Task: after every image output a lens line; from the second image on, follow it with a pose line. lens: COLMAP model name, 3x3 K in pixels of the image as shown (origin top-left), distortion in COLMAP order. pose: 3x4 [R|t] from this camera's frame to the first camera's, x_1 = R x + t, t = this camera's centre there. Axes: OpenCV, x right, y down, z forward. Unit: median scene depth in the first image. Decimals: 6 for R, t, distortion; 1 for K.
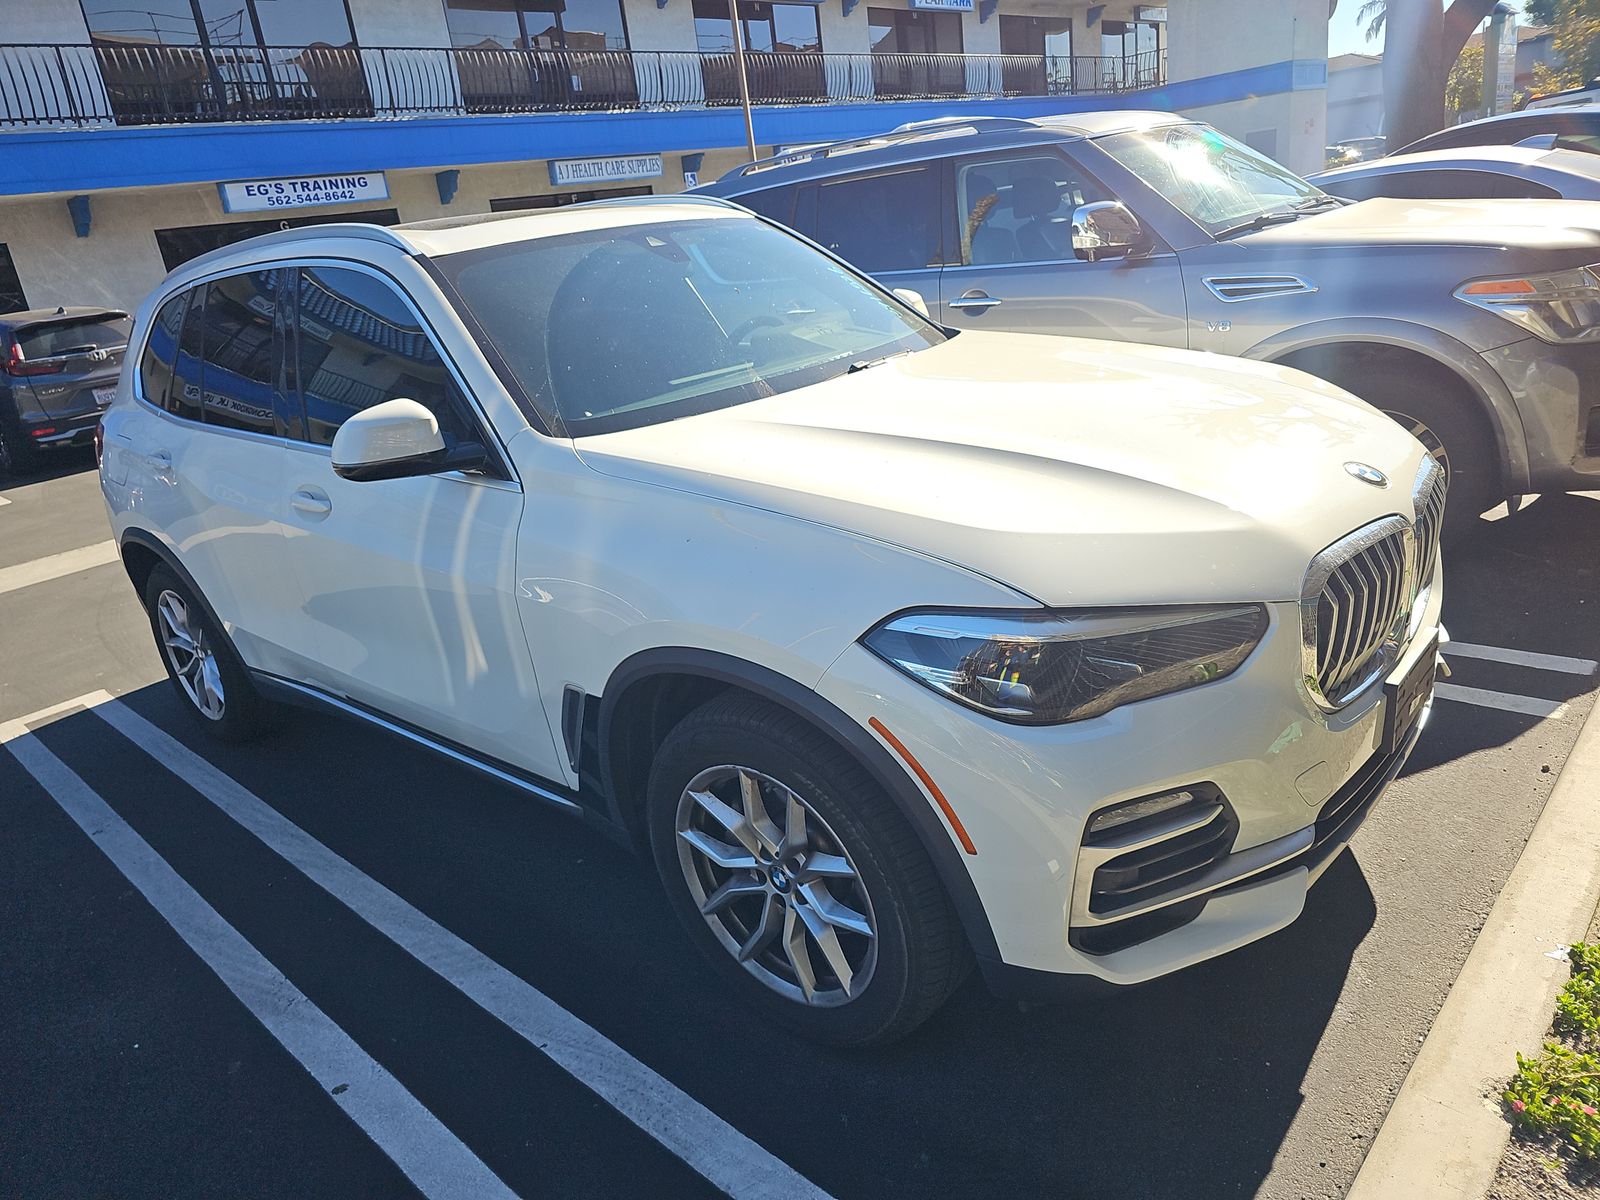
lens RADIAL K [[1094.5, 0, 800.0], [0, 1094.5, 600.0], [0, 0, 1]] dist [0.046567, -0.028342]
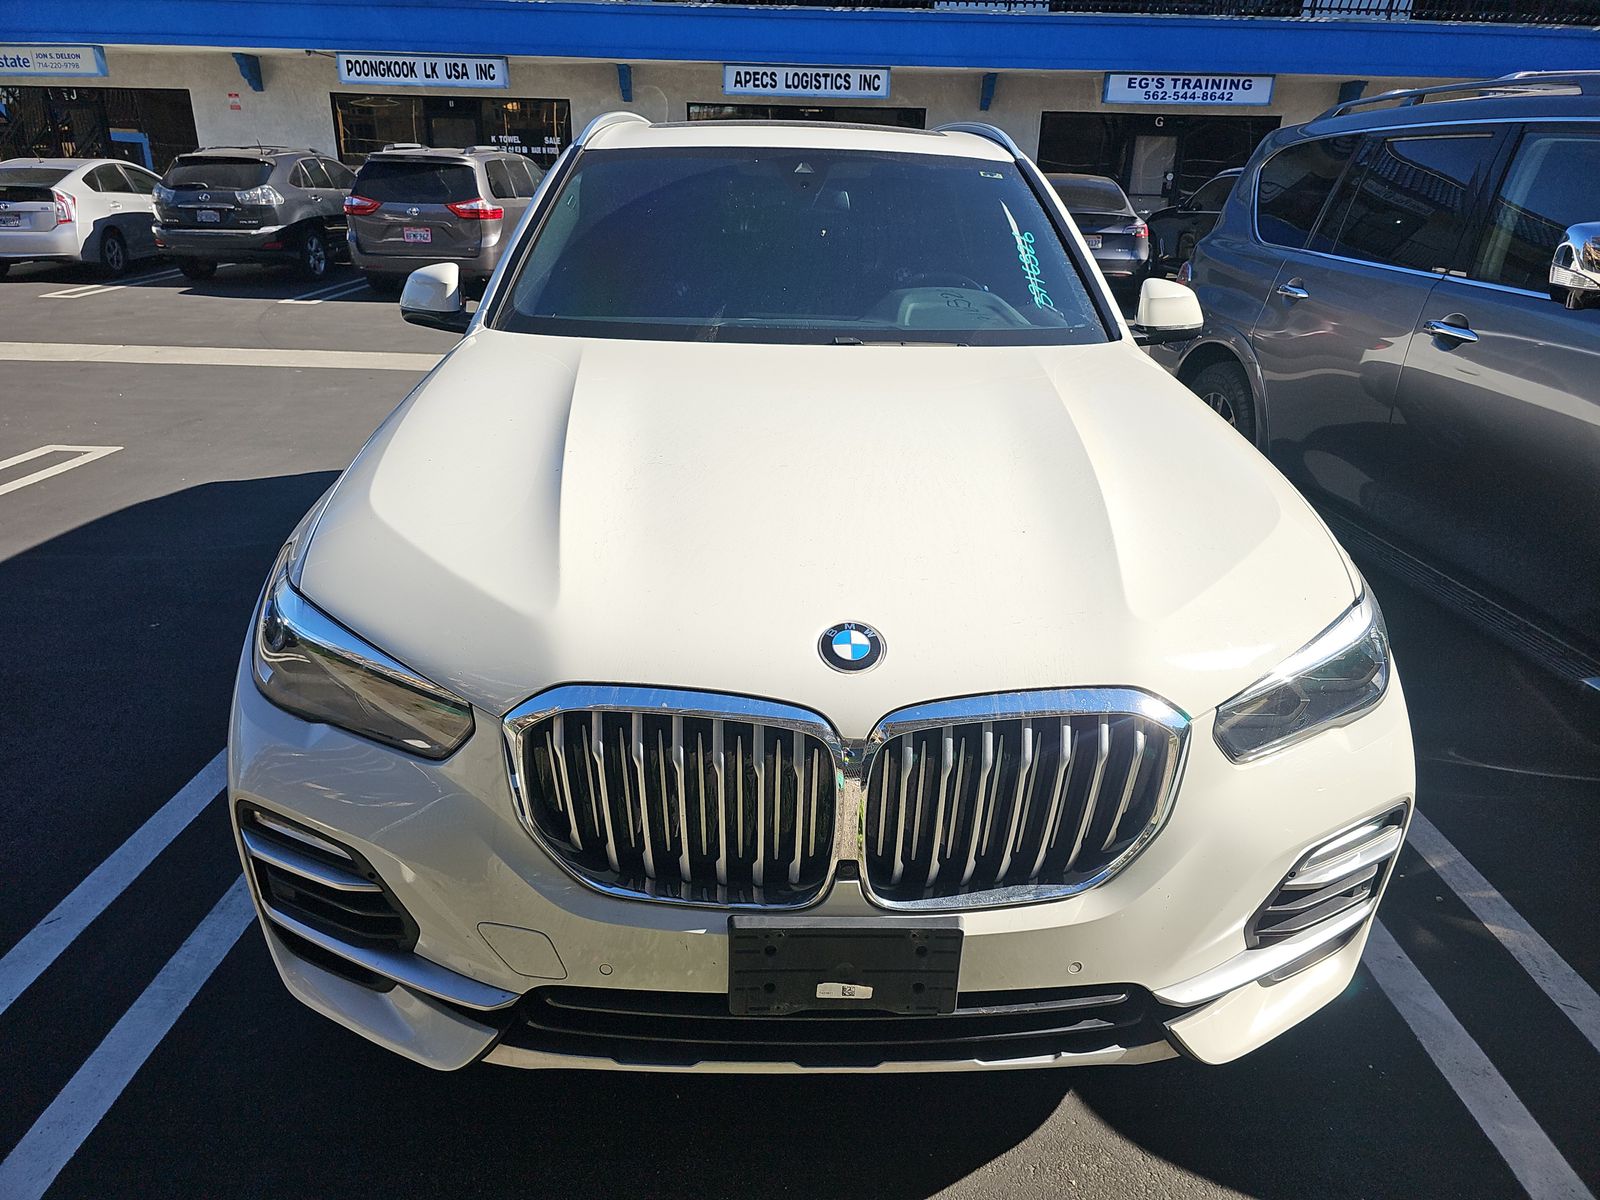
lens RADIAL K [[1094.0, 0, 813.7], [0, 1094.0, 604.5], [0, 0, 1]] dist [0.031035, -0.028705]
pose [[0.671188, 0.399926, -0.624153, 0.134125], [-0.346489, 0.913601, 0.212789, -0.040249], [0.655326, 0.073440, 0.751767, 0.070408]]
